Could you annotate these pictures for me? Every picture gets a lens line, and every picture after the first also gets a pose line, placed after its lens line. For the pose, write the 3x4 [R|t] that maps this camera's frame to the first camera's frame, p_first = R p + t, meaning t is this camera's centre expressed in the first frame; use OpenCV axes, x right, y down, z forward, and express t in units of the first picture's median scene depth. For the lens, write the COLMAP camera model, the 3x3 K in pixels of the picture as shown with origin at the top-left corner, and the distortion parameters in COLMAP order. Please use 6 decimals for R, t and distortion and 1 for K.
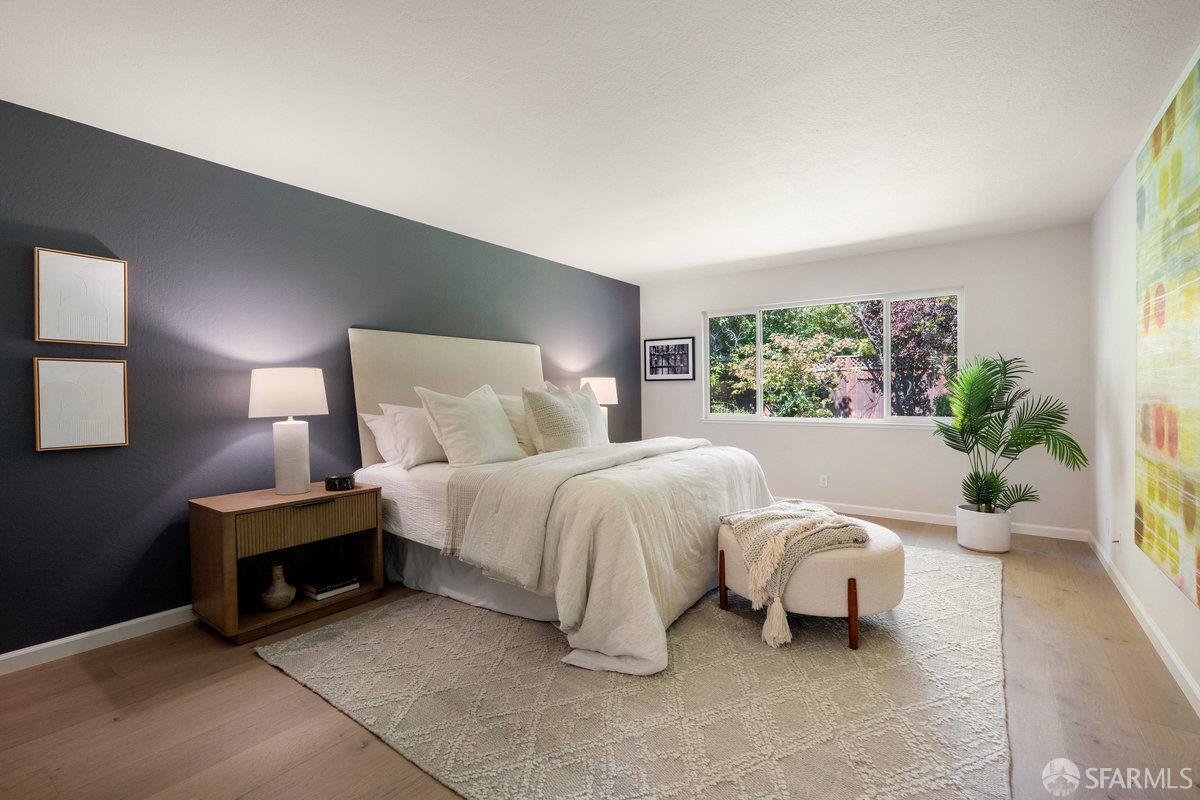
lens RADIAL K [[533.7, 0, 596.5], [0, 533.7, 388.6], [0, 0, 1]] dist [-0.000166, -0.000299]
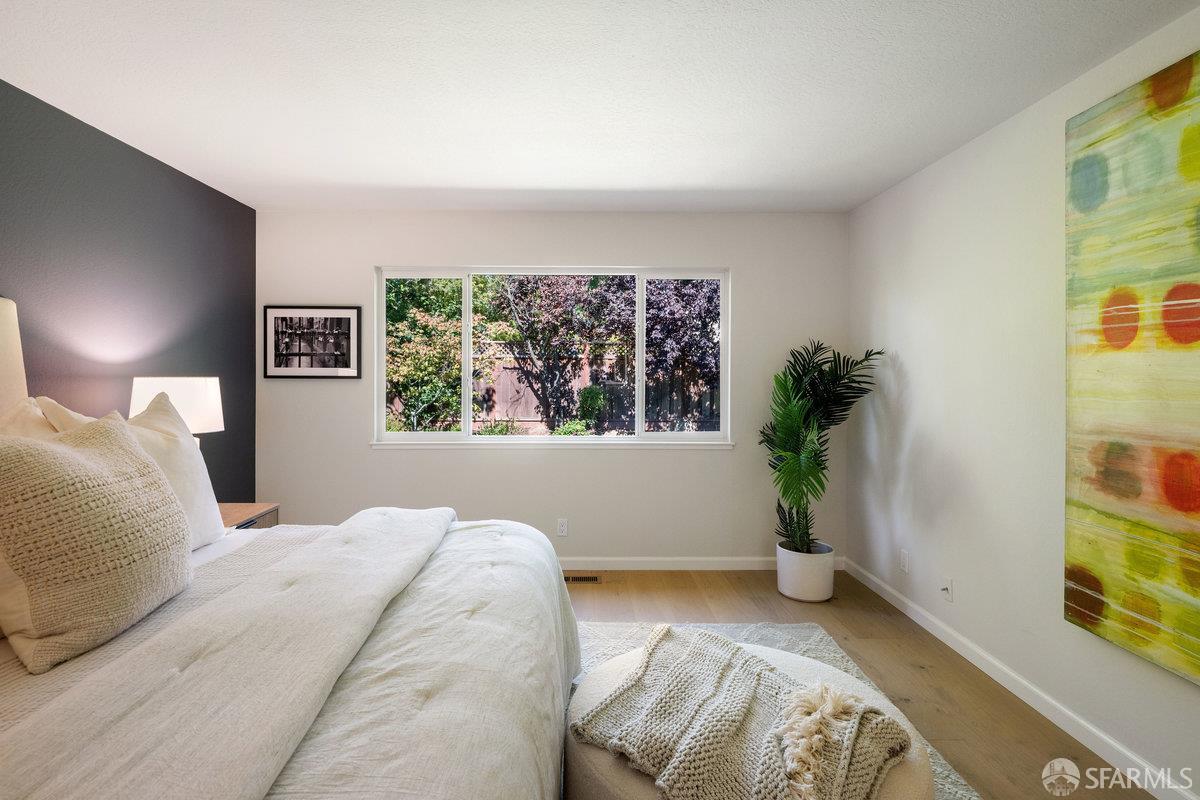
lens RADIAL K [[628.0, 0, 597.8], [0, 628.0, 368.9], [0, 0, 1]] dist [0.003700, -0.000333]
pose [[0.796856, 0.014102, 0.604005, -0.031032], [-0.009790, 0.999898, -0.010429, -0.021102], [-0.604090, 0.002397, 0.796912, 0.260310]]
